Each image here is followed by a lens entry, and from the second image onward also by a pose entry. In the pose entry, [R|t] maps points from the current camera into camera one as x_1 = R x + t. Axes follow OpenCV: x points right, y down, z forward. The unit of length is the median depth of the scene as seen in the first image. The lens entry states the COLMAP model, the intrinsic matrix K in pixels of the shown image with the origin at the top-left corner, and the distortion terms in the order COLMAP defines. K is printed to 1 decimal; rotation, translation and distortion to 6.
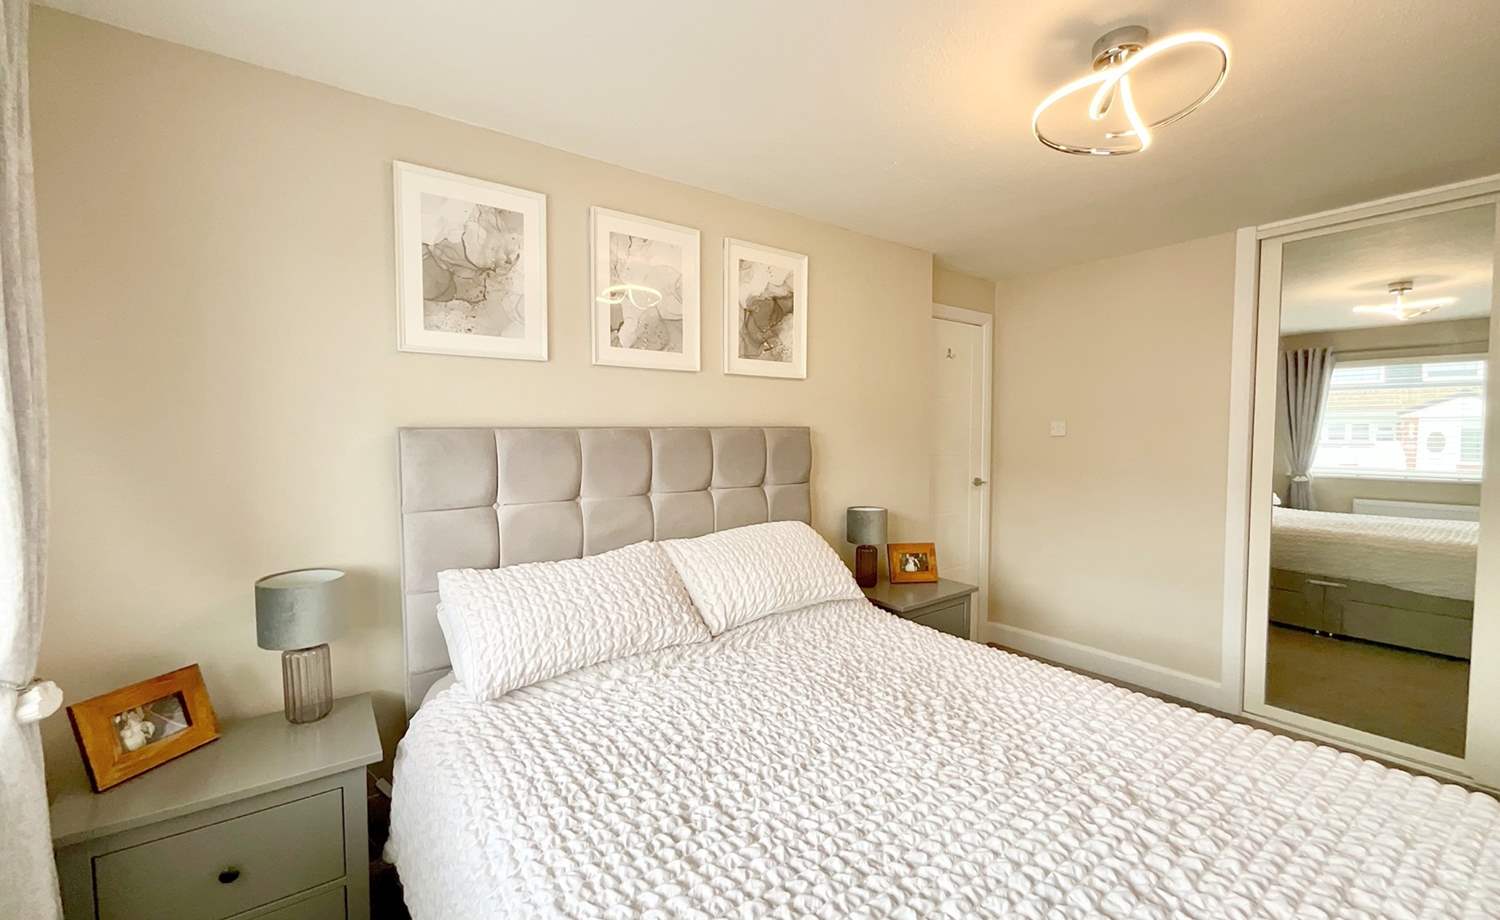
lens RADIAL K [[610.9, 0, 749.6], [0, 610.9, 466.5], [0, 0, 1]] dist [0.001550, -0.000162]
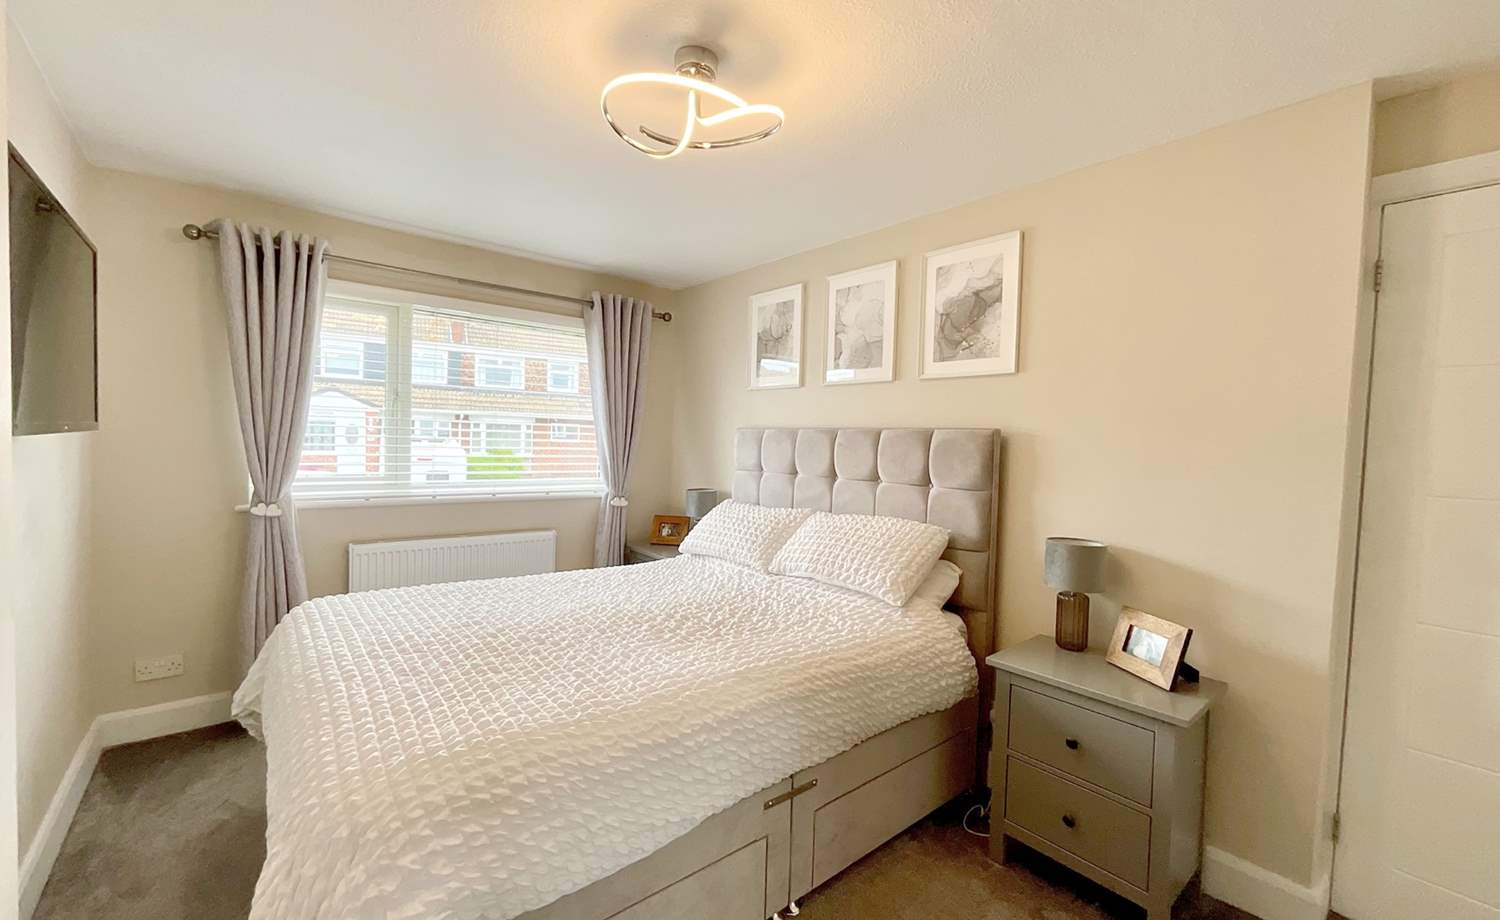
lens RADIAL K [[610.9, 0, 757.1], [0, 610.9, 457.2], [0, 0, 1]] dist [0.001550, -0.000162]
pose [[0.057426, 0.042743, -0.997434, 1.001700], [-0.077558, 0.996255, 0.038227, -0.032534], [0.995333, 0.075164, 0.060526, 0.642316]]
